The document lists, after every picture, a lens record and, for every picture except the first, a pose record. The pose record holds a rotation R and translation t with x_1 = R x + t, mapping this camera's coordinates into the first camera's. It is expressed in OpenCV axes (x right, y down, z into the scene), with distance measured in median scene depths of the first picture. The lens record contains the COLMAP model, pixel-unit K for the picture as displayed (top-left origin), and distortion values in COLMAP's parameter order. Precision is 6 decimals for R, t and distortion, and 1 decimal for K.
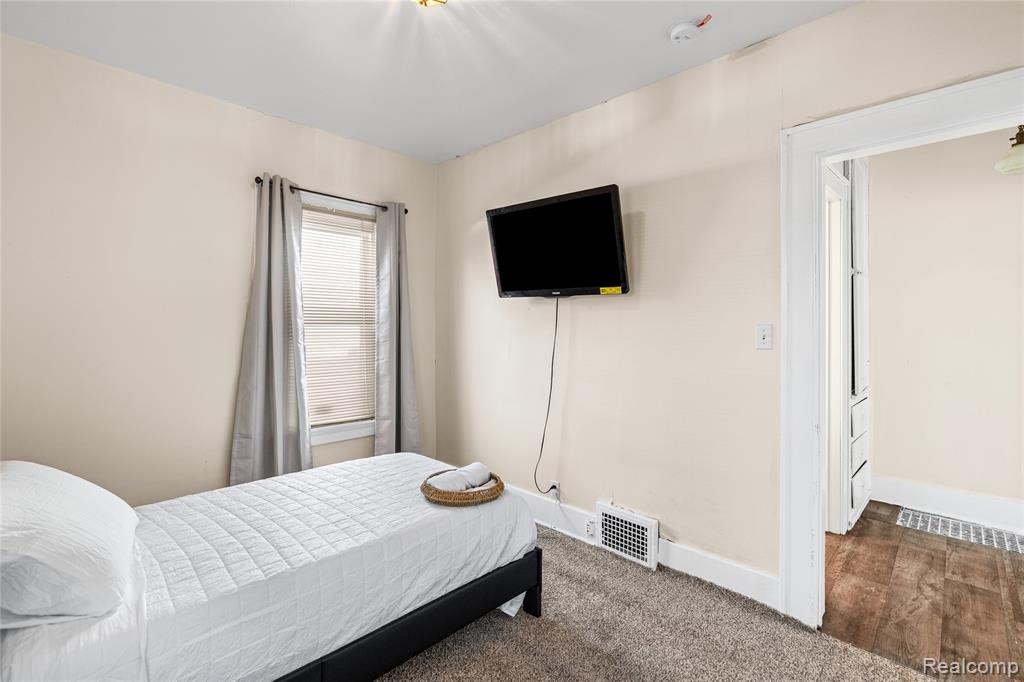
lens RADIAL K [[466.8, 0, 517.3], [0, 466.8, 334.1], [0, 0, 1]] dist [-0.002816, 0.000745]
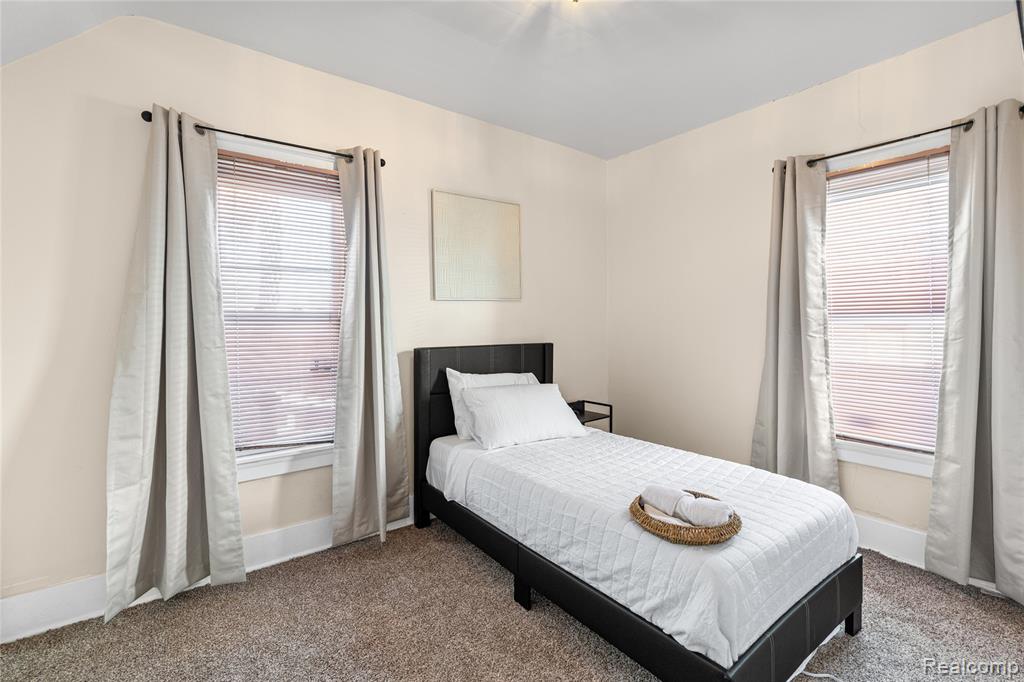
lens RADIAL K [[466.8, 0, 518.1], [0, 466.8, 333.6], [0, 0, 1]] dist [-0.002816, 0.000745]
pose [[-0.154119, 0.018283, -0.987883, 0.449777], [-0.012819, 0.999708, 0.020502, 0.003258], [0.987969, 0.015823, -0.153840, 0.534404]]
